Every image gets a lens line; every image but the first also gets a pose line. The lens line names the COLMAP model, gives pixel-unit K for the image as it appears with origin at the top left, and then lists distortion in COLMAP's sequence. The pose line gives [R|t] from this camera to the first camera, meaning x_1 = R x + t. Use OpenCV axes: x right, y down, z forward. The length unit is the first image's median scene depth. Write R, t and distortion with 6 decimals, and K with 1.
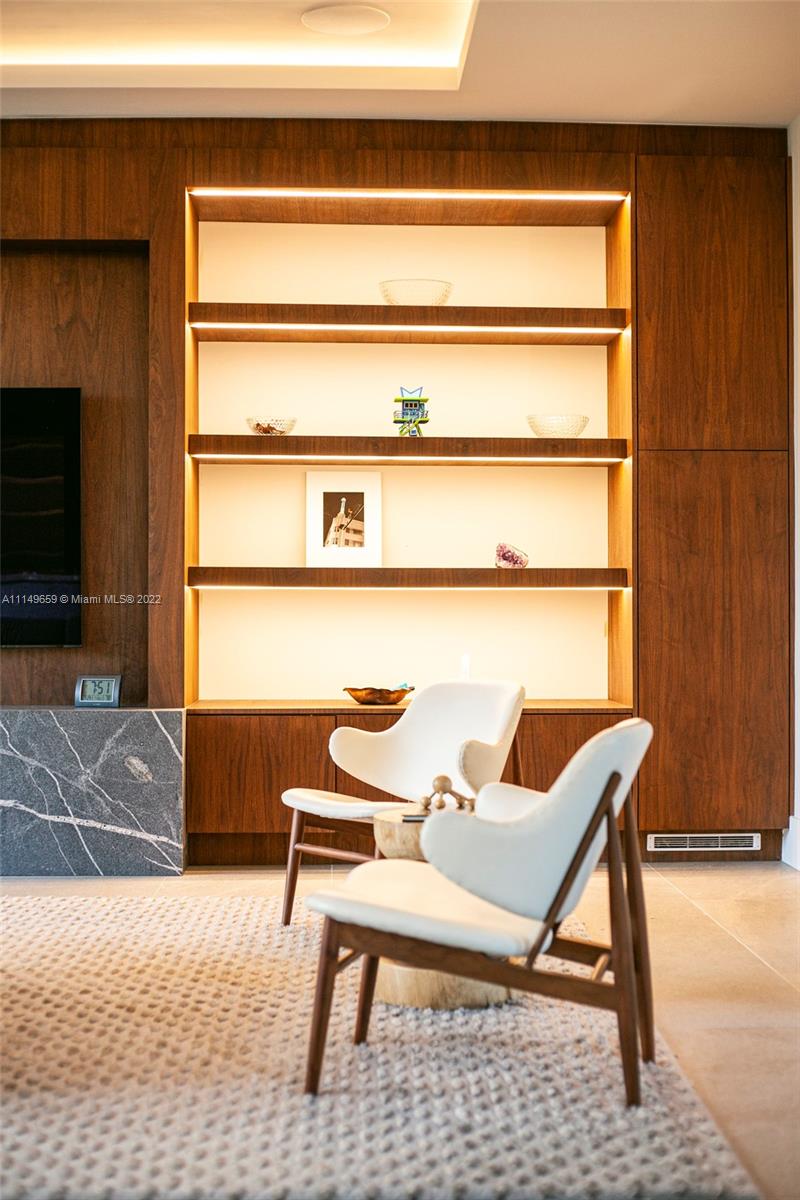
lens RADIAL K [[2110.4, 0, 400.0], [0, 2110.4, 600.0], [0, 0, 1]] dist [-0.005774, -0.049262]
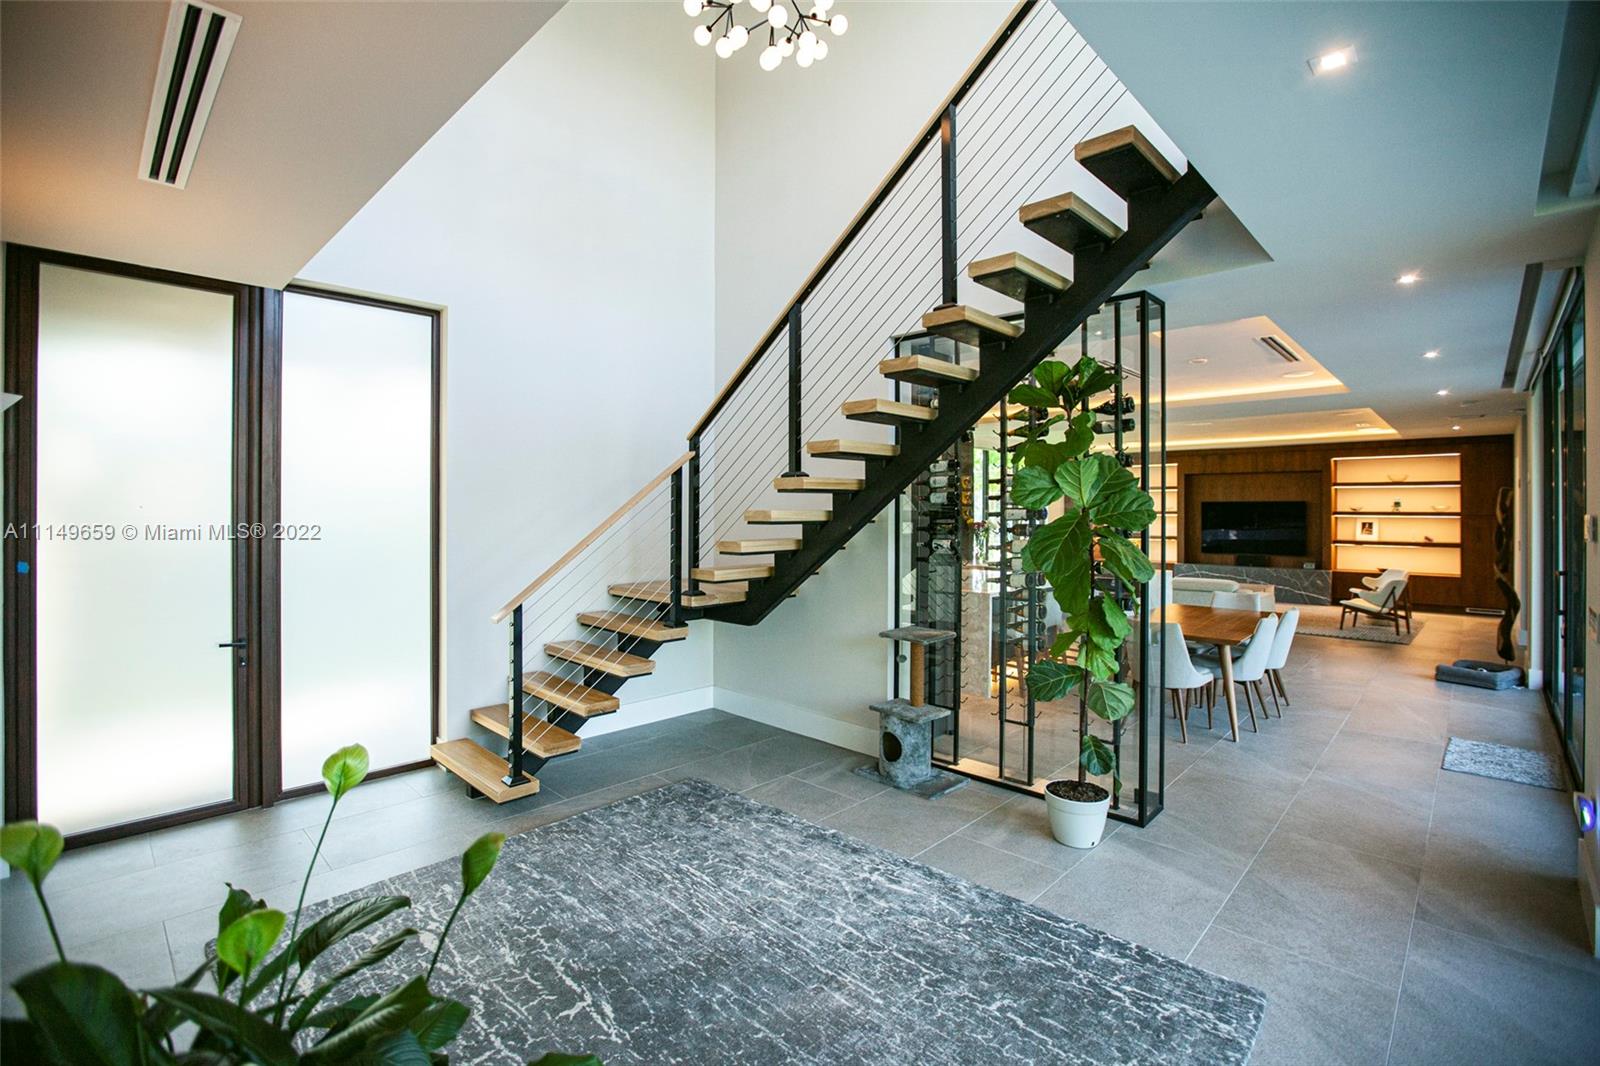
lens RADIAL K [[716.0, 0, 800.9], [0, 716.0, 512.0], [0, 0, 1]] dist [-0.028357, 0.000485]
pose [[0.693208, 0.002456, -0.720734, 0.201992], [-0.024123, 0.999513, -0.019796, -0.017891], [0.720334, 0.031109, 0.692929, -0.902637]]
